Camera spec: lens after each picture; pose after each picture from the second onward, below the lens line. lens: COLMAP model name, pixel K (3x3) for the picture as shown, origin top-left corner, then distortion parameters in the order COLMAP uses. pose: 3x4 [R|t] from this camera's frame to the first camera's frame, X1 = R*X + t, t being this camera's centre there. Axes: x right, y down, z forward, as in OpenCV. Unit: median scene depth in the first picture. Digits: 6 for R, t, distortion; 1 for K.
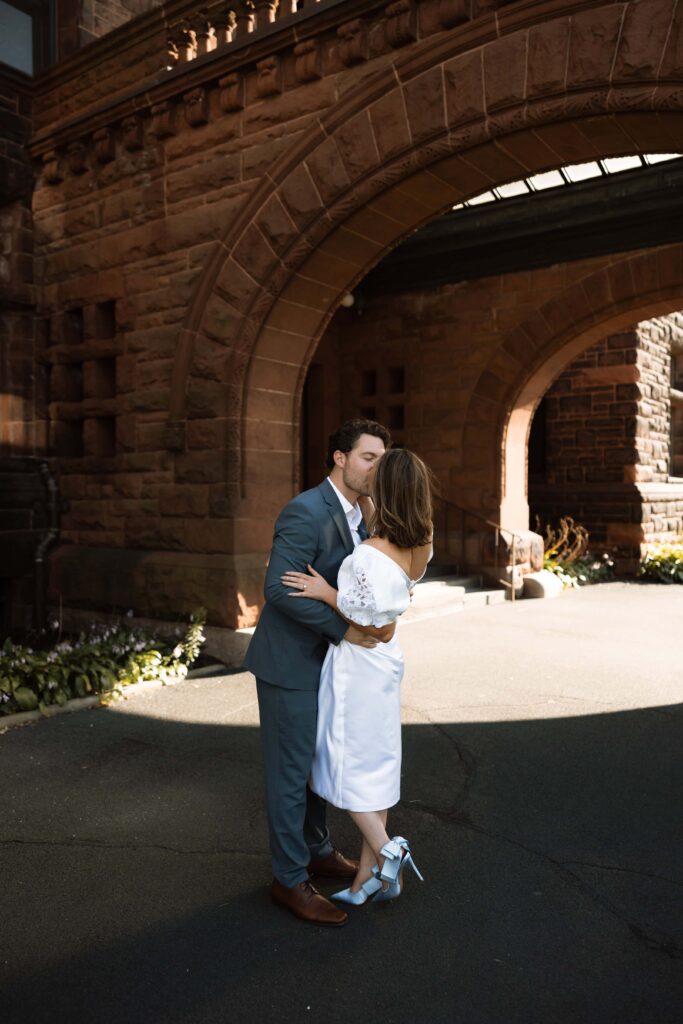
lens RADIAL K [[816.1, 0, 344.0], [0, 816.1, 513.9], [0, 0, 1]] dist [0.003452, -0.010629]
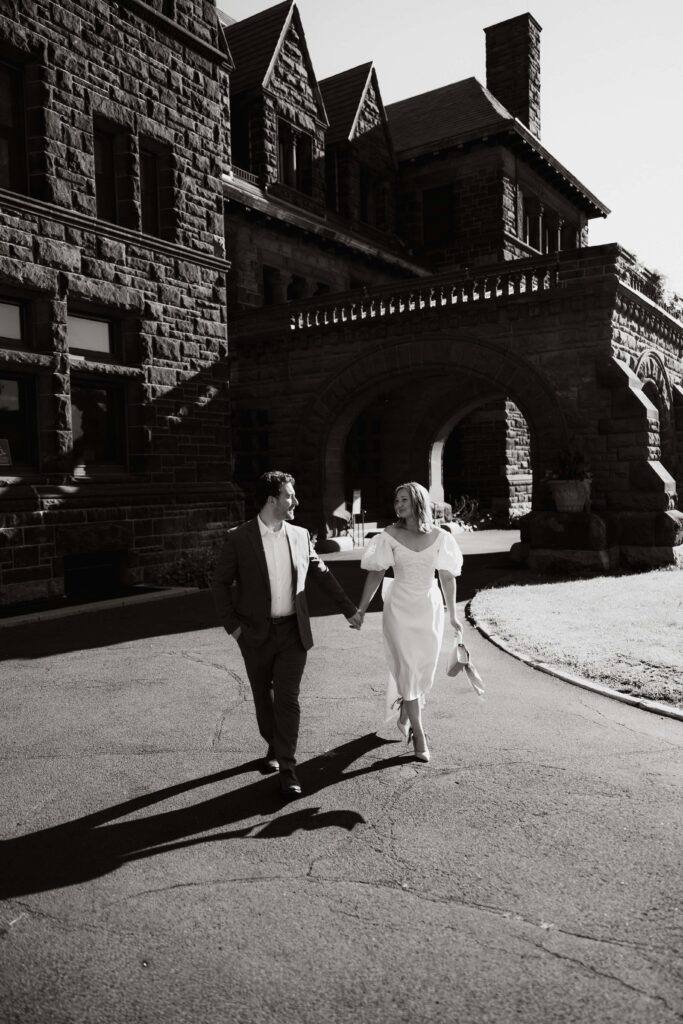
lens RADIAL K [[816.1, 0, 340.4], [0, 816.1, 511.3], [0, 0, 1]] dist [0.003452, -0.010629]
pose [[0.998663, -0.027268, 0.043914, -0.110028], [0.026649, 0.999538, 0.014622, 0.006965], [-0.044293, -0.013432, 0.998928, -0.943496]]
